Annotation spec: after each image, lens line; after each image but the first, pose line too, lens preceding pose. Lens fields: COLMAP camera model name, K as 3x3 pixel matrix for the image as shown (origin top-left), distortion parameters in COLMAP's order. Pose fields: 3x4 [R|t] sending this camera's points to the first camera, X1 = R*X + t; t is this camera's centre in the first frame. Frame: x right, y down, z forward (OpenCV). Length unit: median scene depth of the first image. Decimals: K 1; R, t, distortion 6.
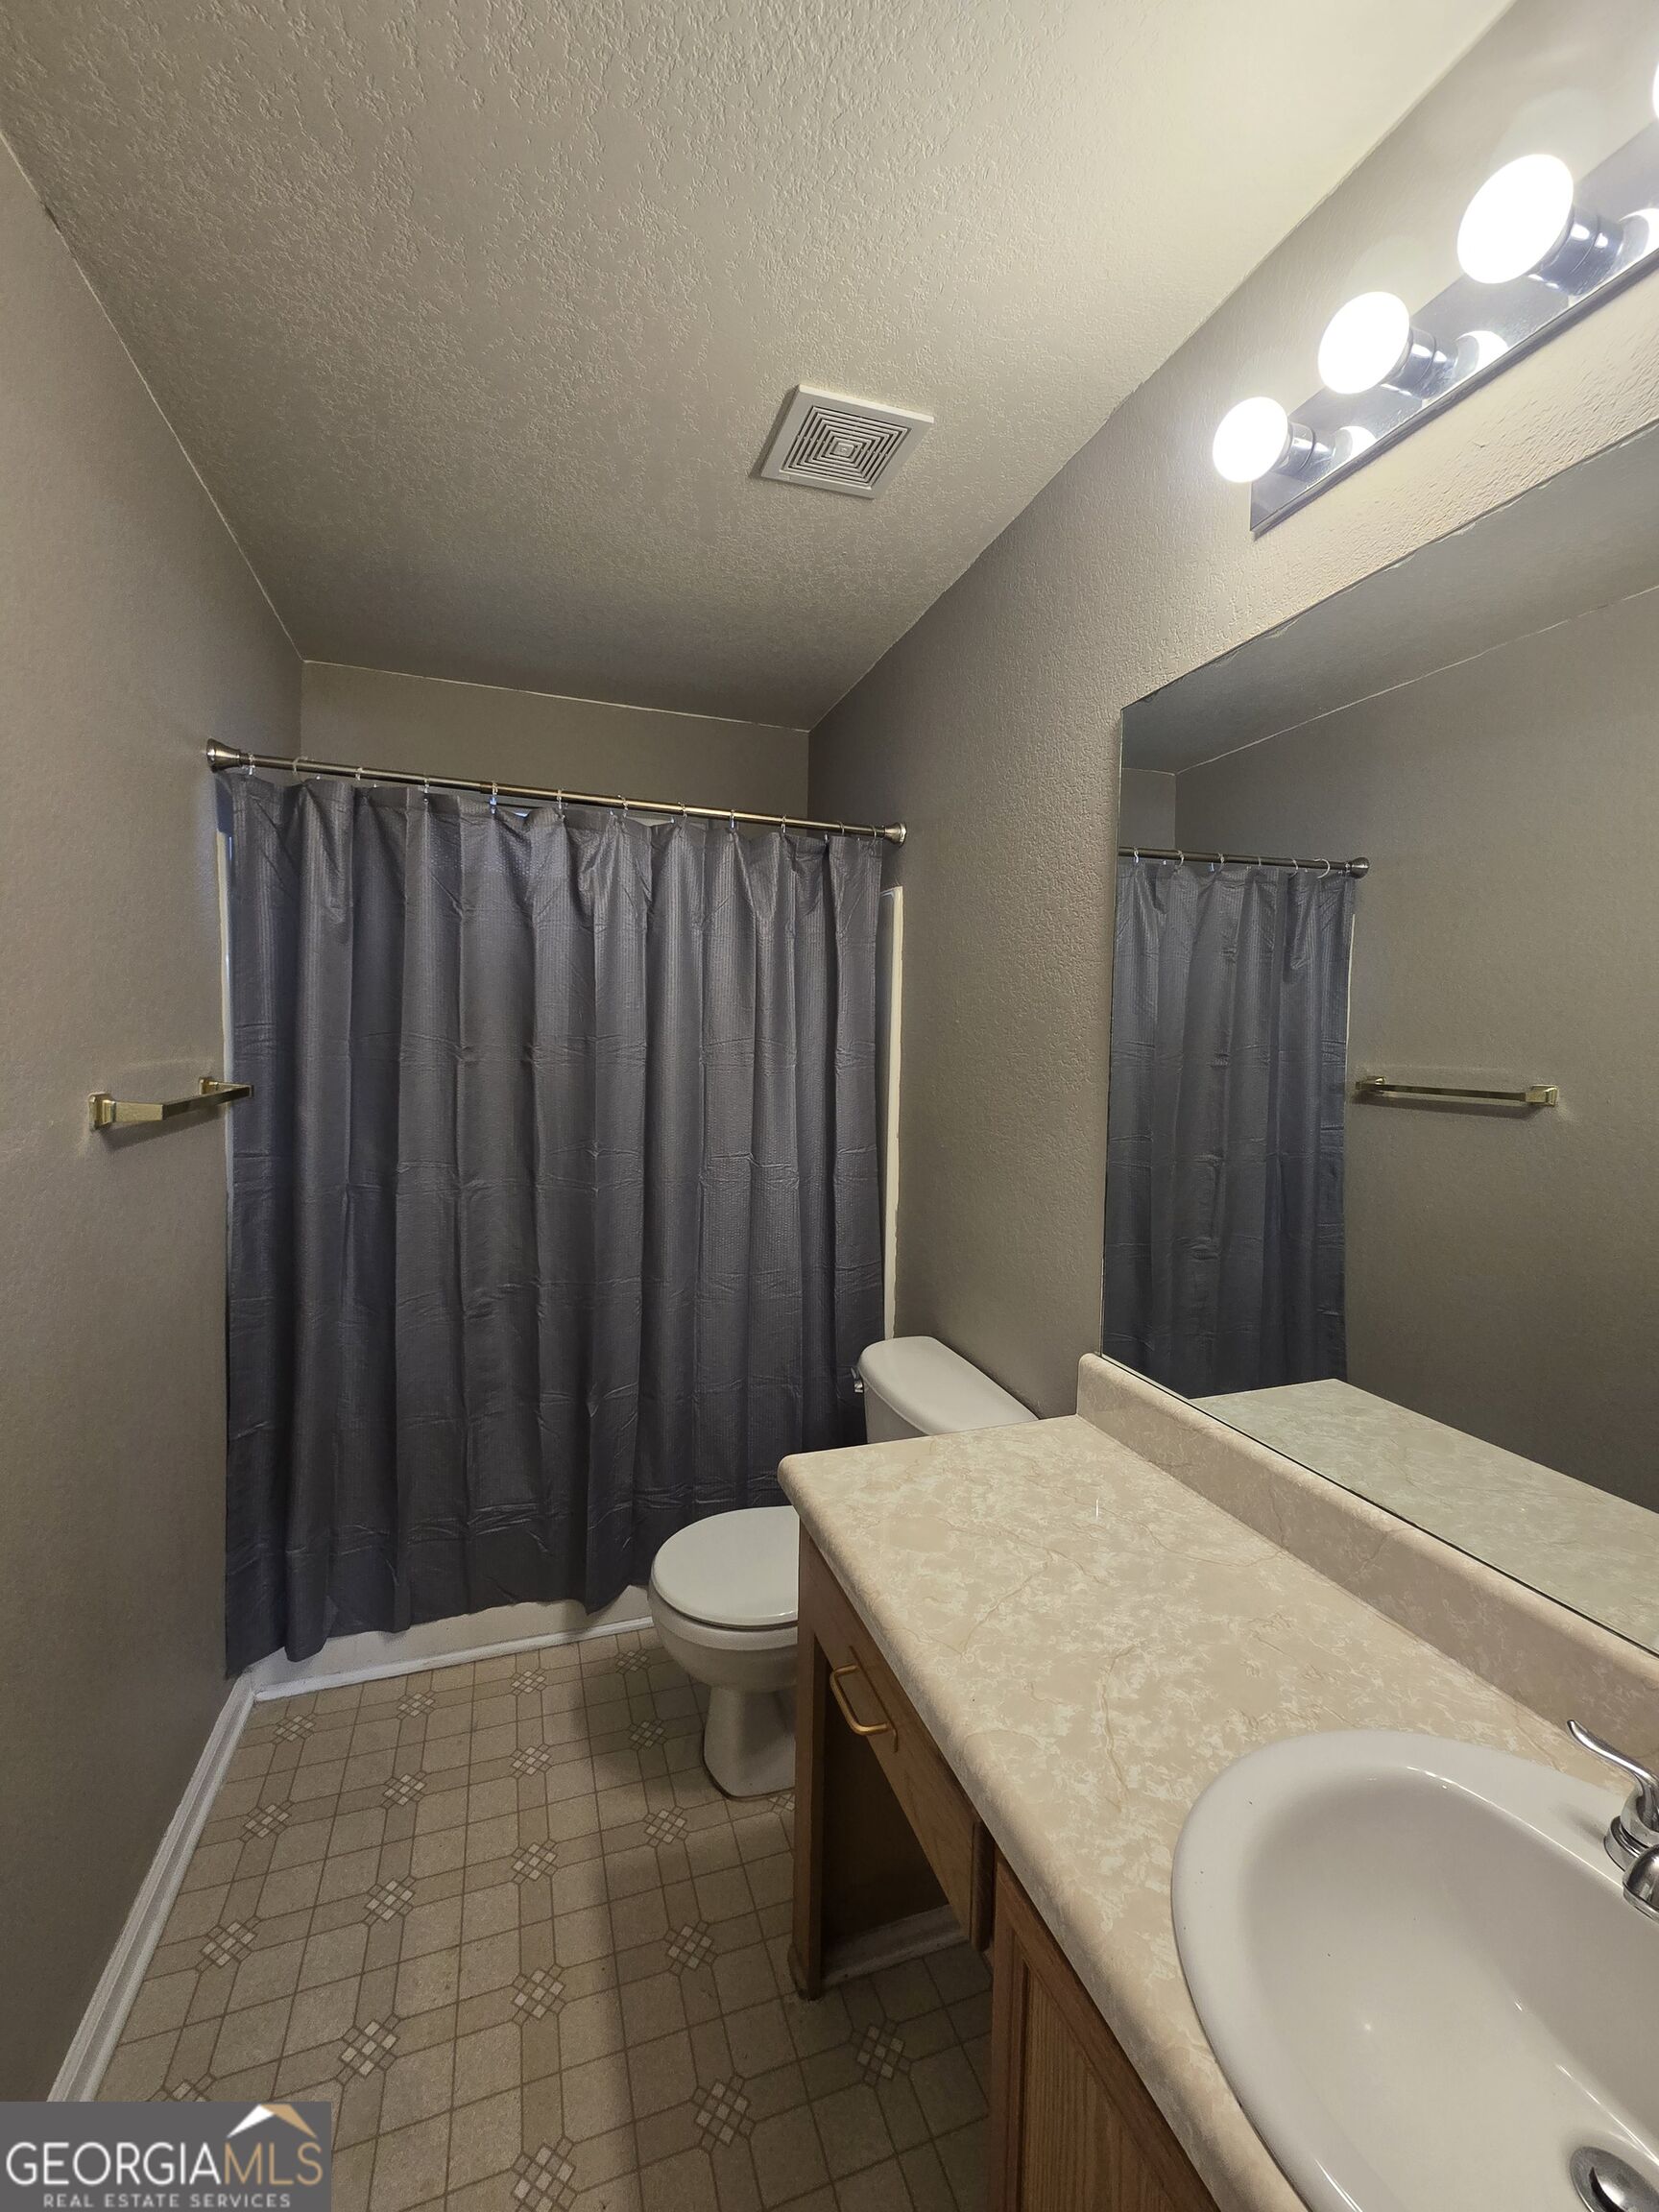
lens RADIAL K [[894.1, 0, 829.5], [0, 894.1, 1106.0], [0, 0, 1]] dist [-0.000128, -0.000022]
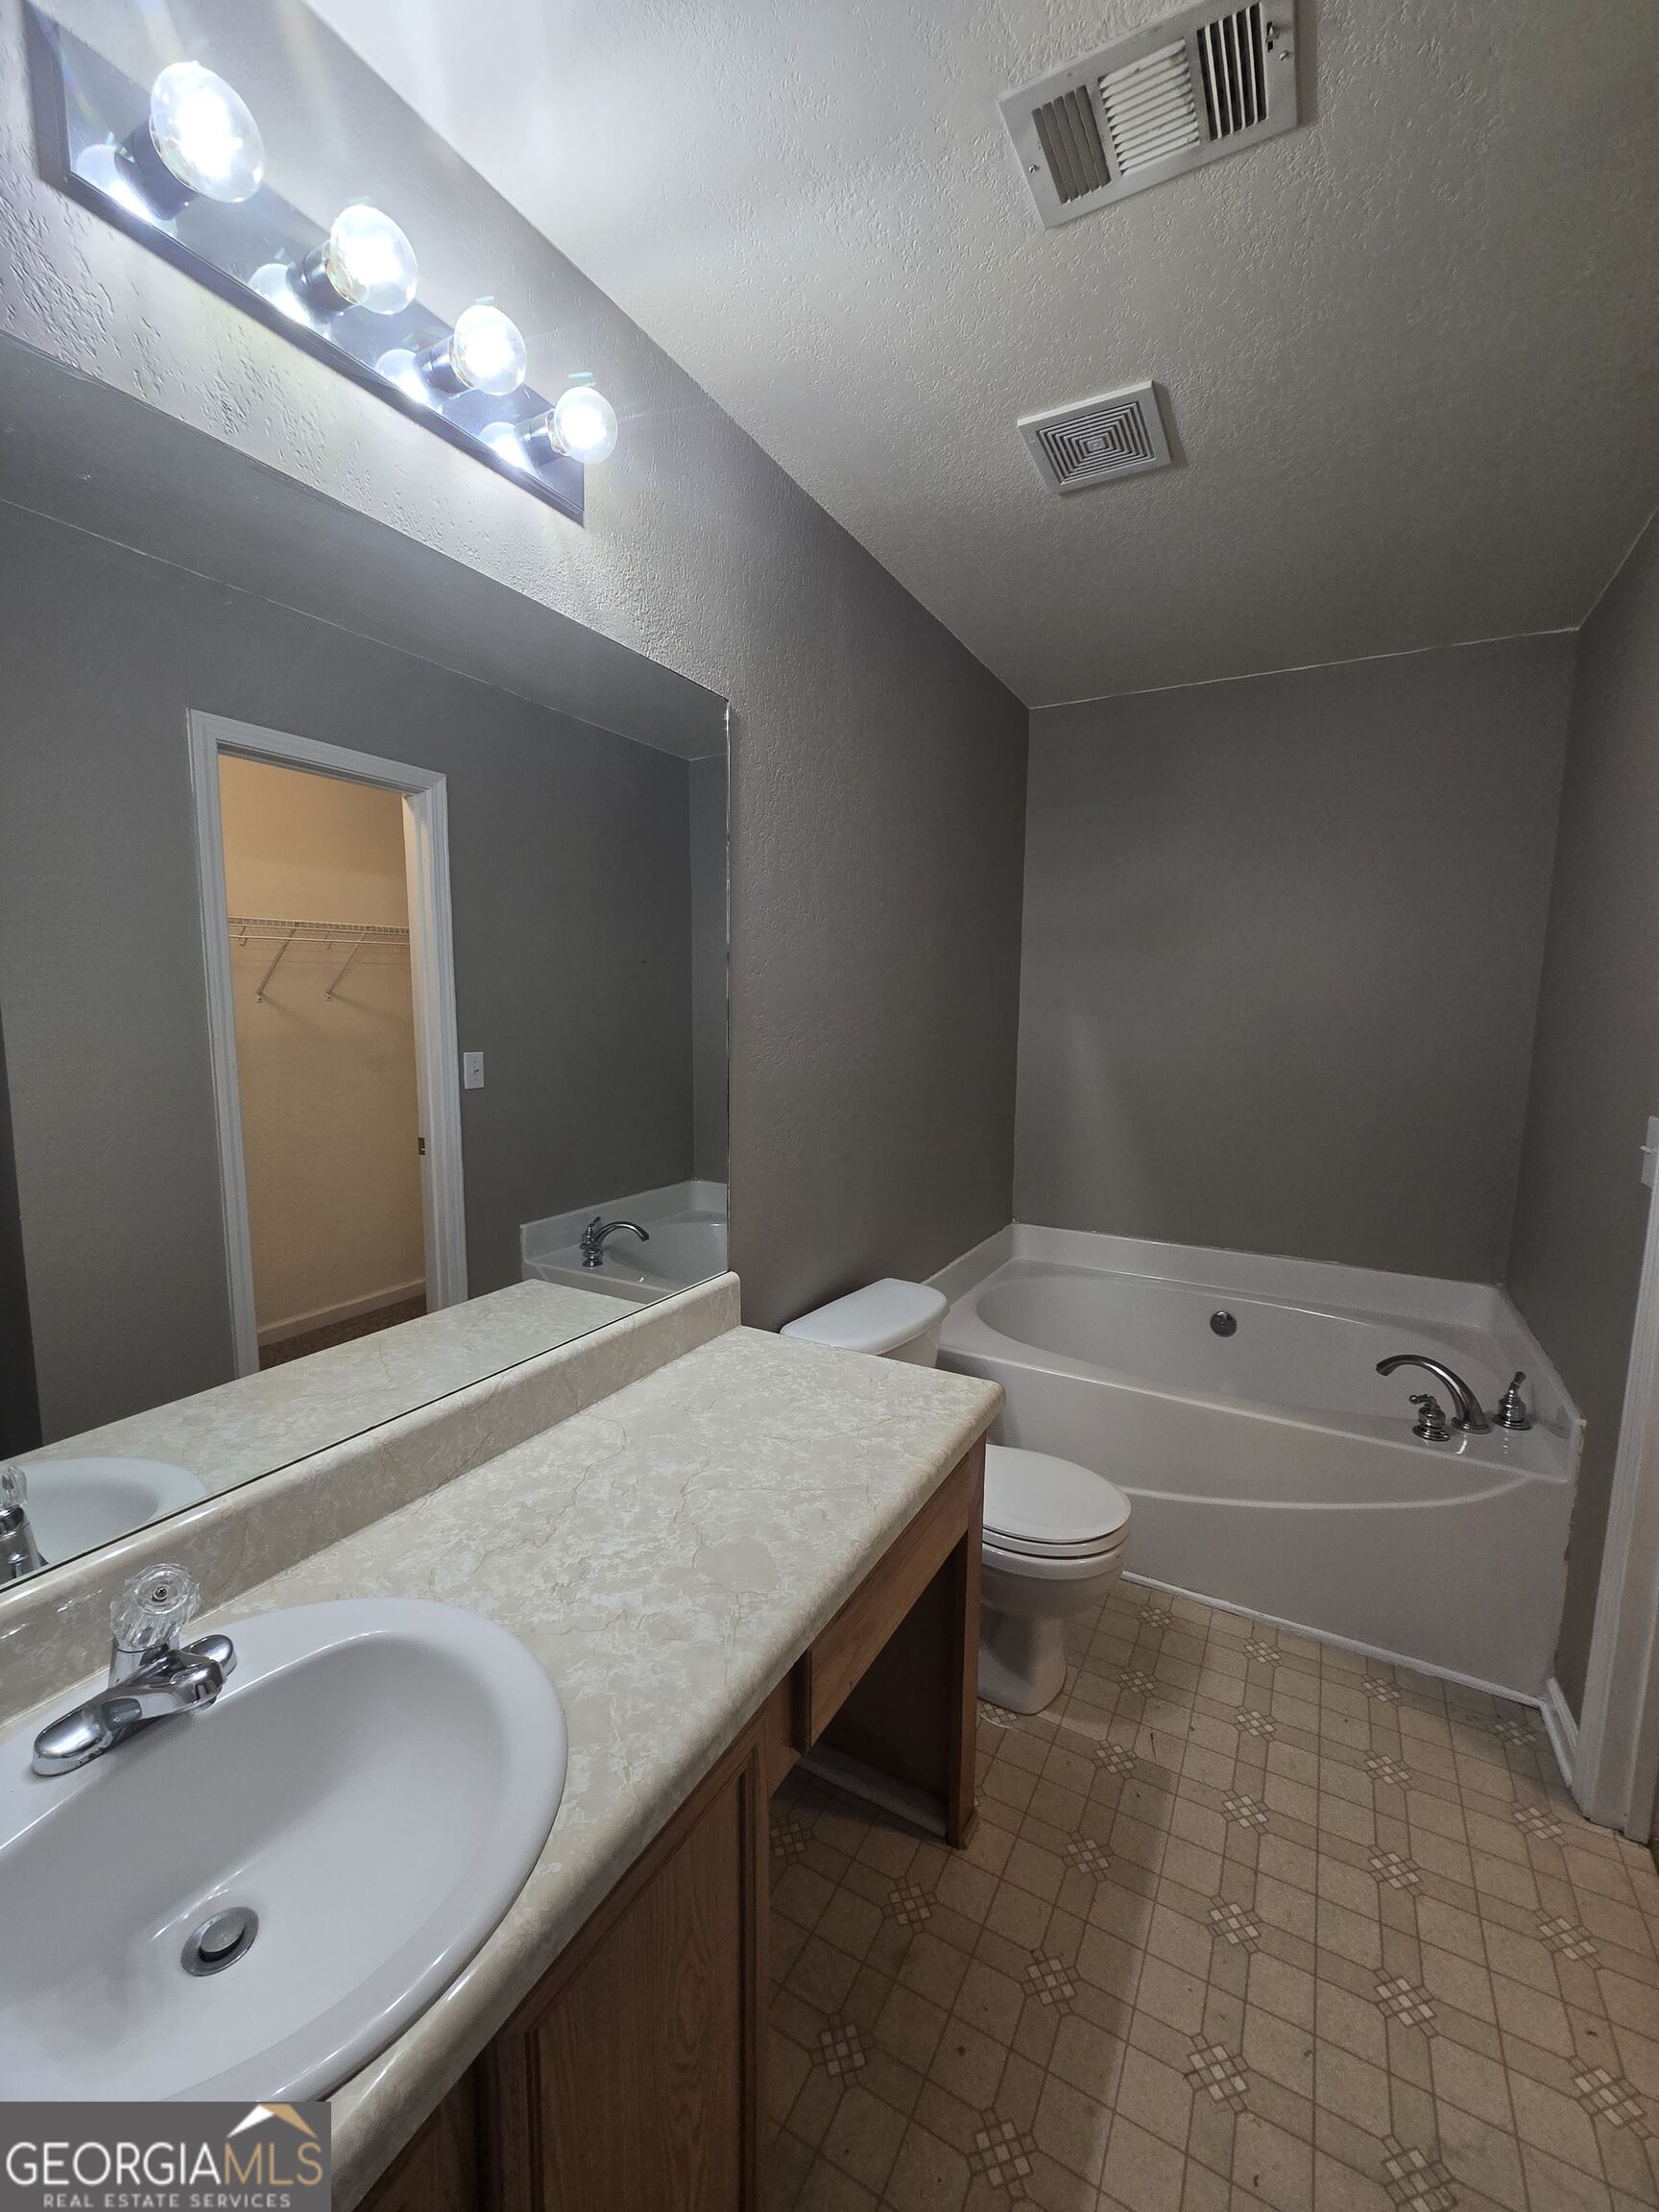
lens RADIAL K [[894.1, 0, 829.5], [0, 894.1, 1106.0], [0, 0, 1]] dist [-0.000128, -0.000022]
pose [[-0.660720, -0.104481, 0.743326, -0.550902], [0.033649, 0.985148, 0.168381, -0.101467], [-0.749878, 0.136265, -0.647391, 1.407294]]
